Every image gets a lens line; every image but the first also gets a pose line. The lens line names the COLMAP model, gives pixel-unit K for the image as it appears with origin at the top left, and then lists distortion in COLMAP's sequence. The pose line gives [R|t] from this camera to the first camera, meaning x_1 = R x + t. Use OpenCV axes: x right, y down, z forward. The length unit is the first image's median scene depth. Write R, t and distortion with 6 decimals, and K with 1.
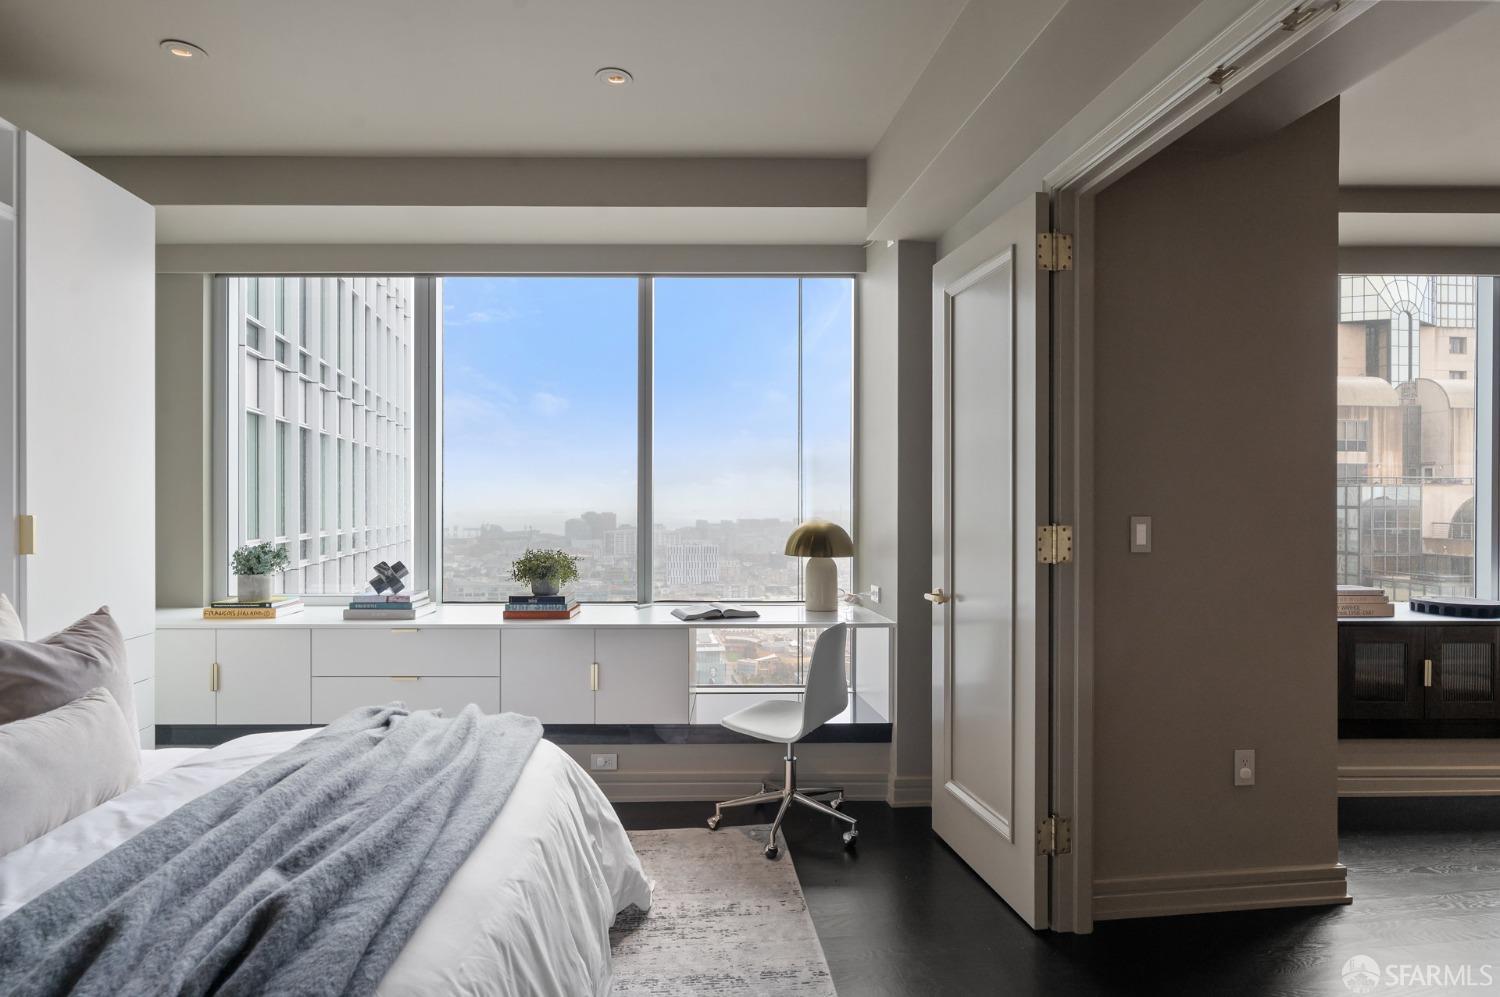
lens RADIAL K [[792.8, 0, 750.0], [0, 792.8, 498.5], [0, 0, 1]] dist [-0.005370, 0.000286]
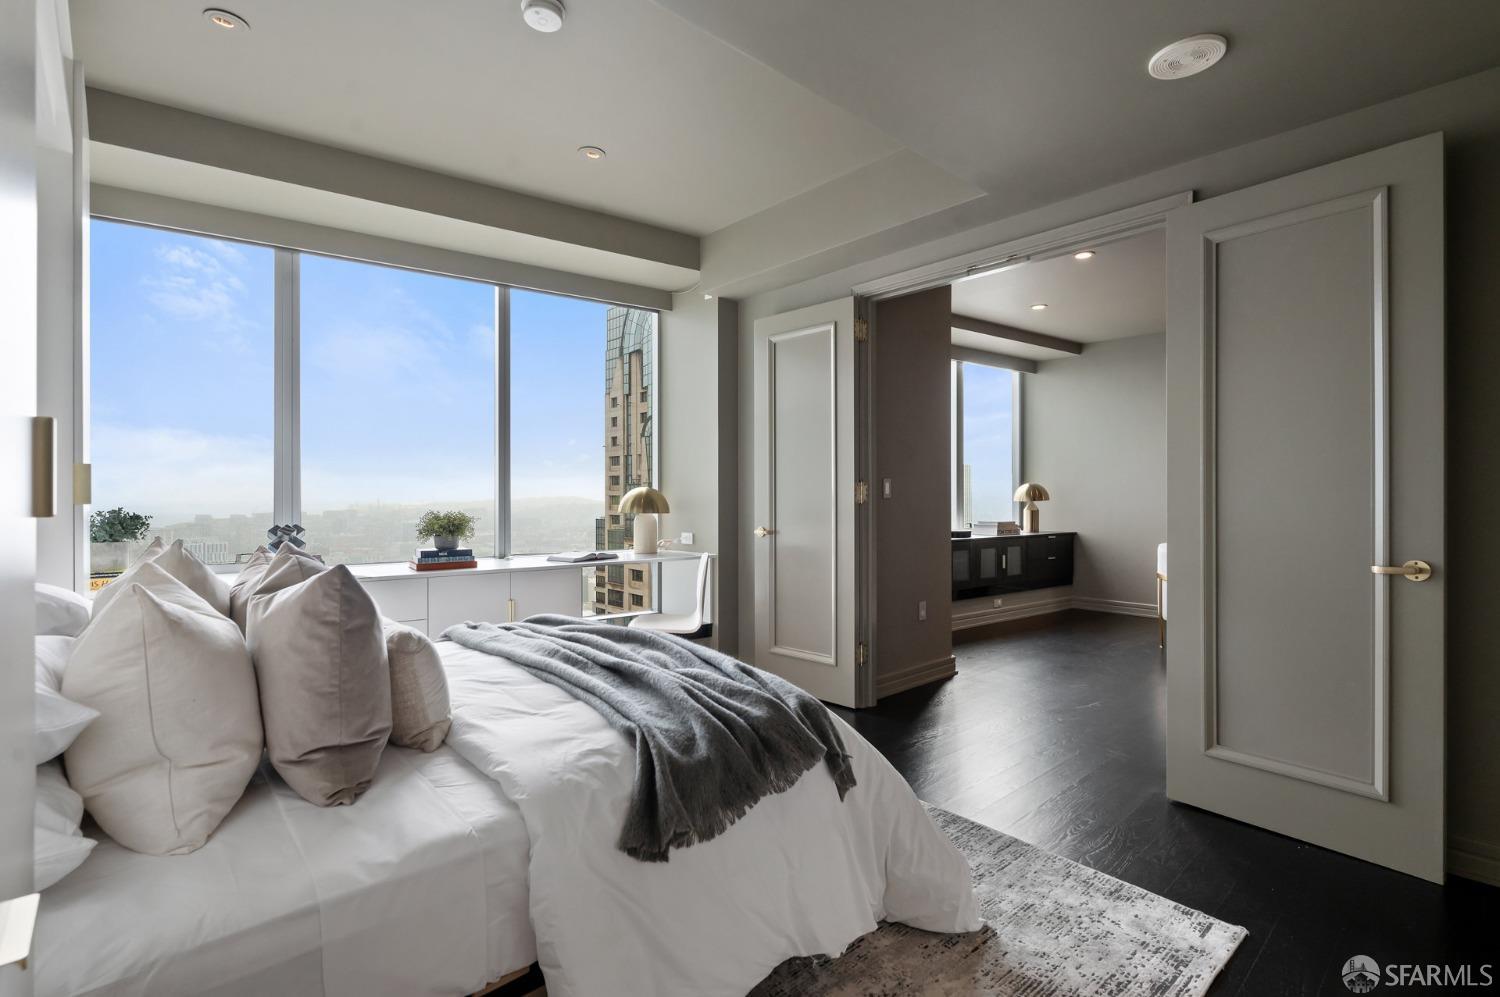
lens RADIAL K [[706.5, 0, 750.0], [0, 706.5, 498.5], [0, 0, 1]] dist [0.027850, -0.000147]
pose [[0.829873, -0.005465, 0.557925, -0.487701], [-0.000532, 0.999944, 0.010586, 0.035812], [-0.557951, -0.009082, 0.829824, -0.129679]]
